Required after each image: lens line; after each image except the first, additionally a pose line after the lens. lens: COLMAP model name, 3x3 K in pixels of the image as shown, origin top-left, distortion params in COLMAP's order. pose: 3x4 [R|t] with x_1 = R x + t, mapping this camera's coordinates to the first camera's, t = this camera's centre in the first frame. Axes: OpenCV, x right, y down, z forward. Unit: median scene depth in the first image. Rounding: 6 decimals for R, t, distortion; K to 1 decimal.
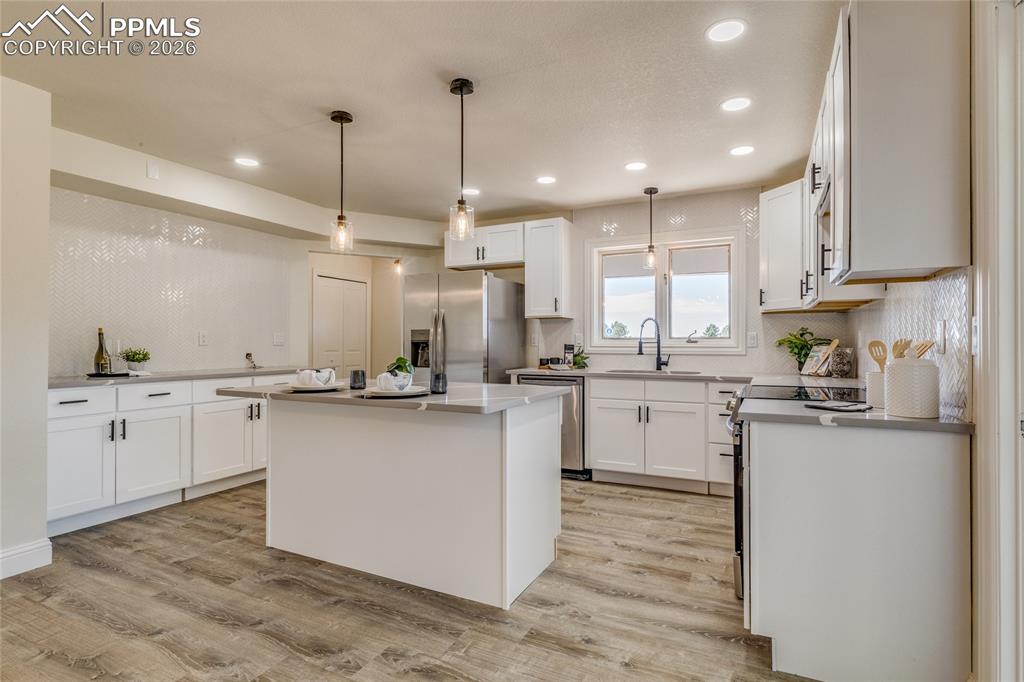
lens RADIAL K [[499.8, 0, 526.4], [0, 499.8, 340.5], [0, 0, 1]] dist [-0.001324, 0.000104]
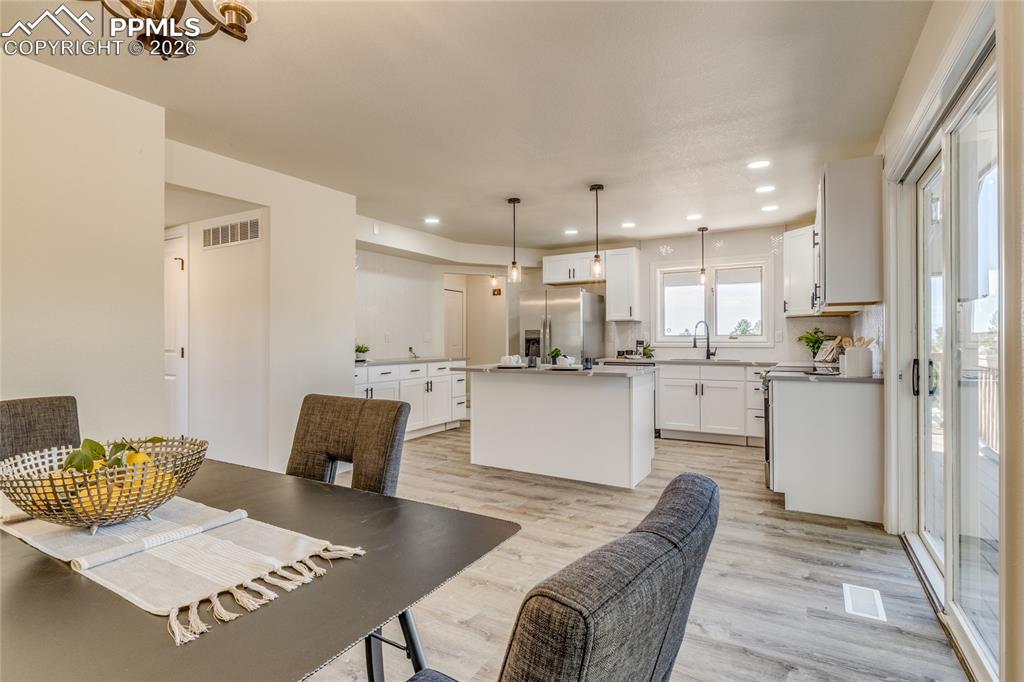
lens RADIAL K [[493.1, 0, 516.1], [0, 493.1, 337.3], [0, 0, 1]] dist [-0.002140, 0.000705]
pose [[0.997042, -0.003728, -0.076775, -0.192195], [0.003863, 0.999991, 0.001611, -0.004908], [0.076768, -0.001903, 0.997047, -0.474673]]
